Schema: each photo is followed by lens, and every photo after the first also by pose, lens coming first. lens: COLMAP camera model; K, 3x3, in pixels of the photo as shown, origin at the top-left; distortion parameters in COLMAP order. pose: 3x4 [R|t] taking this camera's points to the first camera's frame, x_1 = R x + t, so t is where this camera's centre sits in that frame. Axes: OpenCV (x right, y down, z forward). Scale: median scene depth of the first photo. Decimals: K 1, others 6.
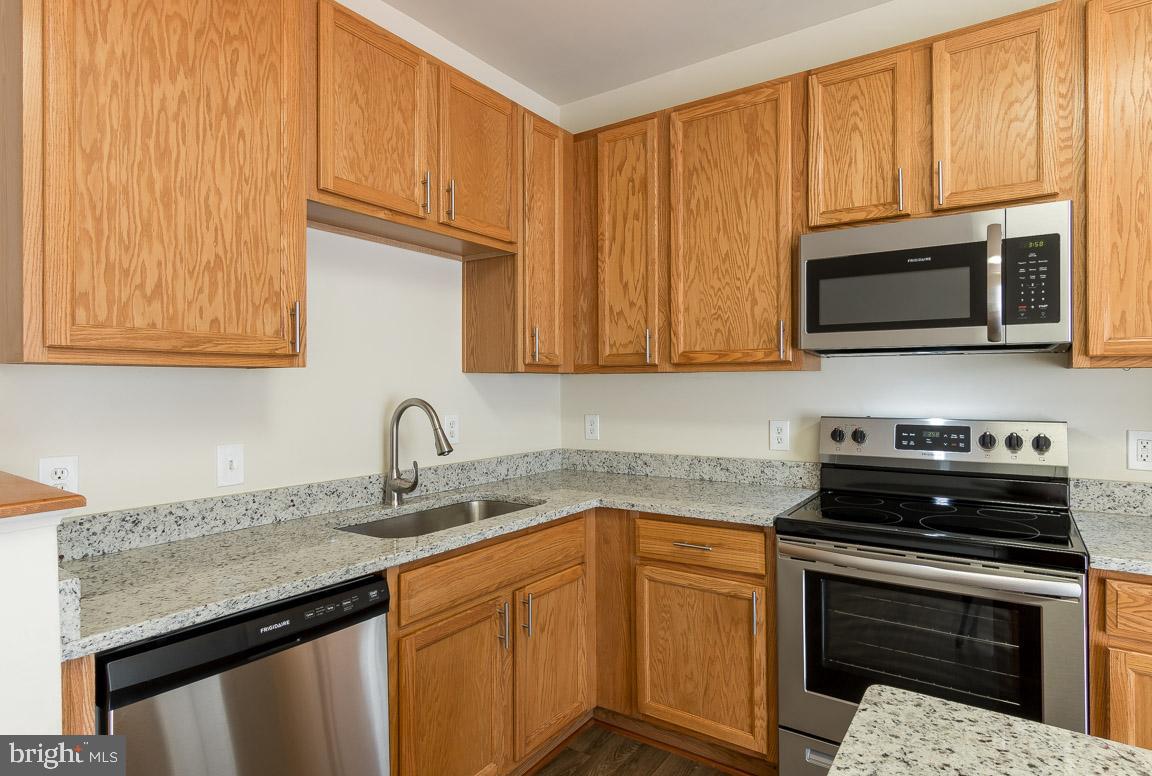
lens RADIAL K [[628.0, 0, 576.9], [0, 628.0, 380.2], [0, 0, 1]] dist [0.001670, -0.000560]
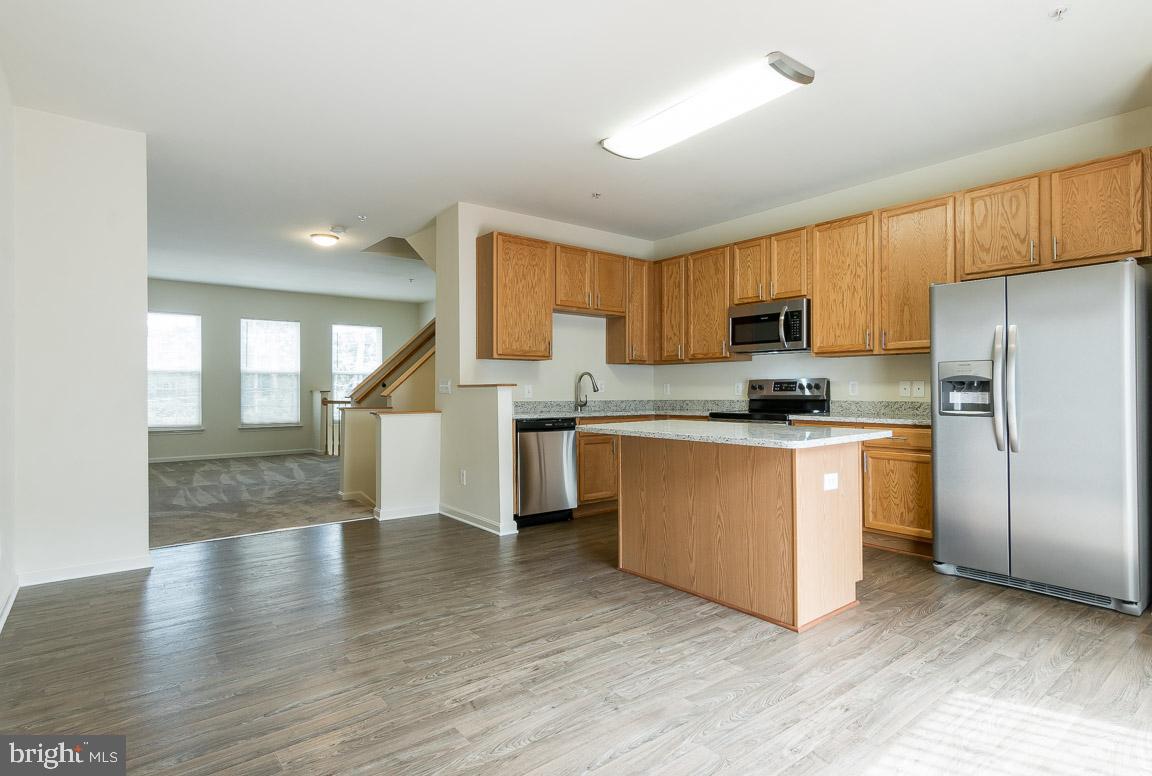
lens RADIAL K [[606.8, 0, 577.2], [0, 606.8, 385.7], [0, 0, 1]] dist [0.005537, 0.006466]
pose [[0.958044, 0.000581, -0.286620, 0.495698], [-0.001599, 0.999993, -0.003317, 0.103143], [0.286616, 0.003636, 0.958039, -1.649981]]
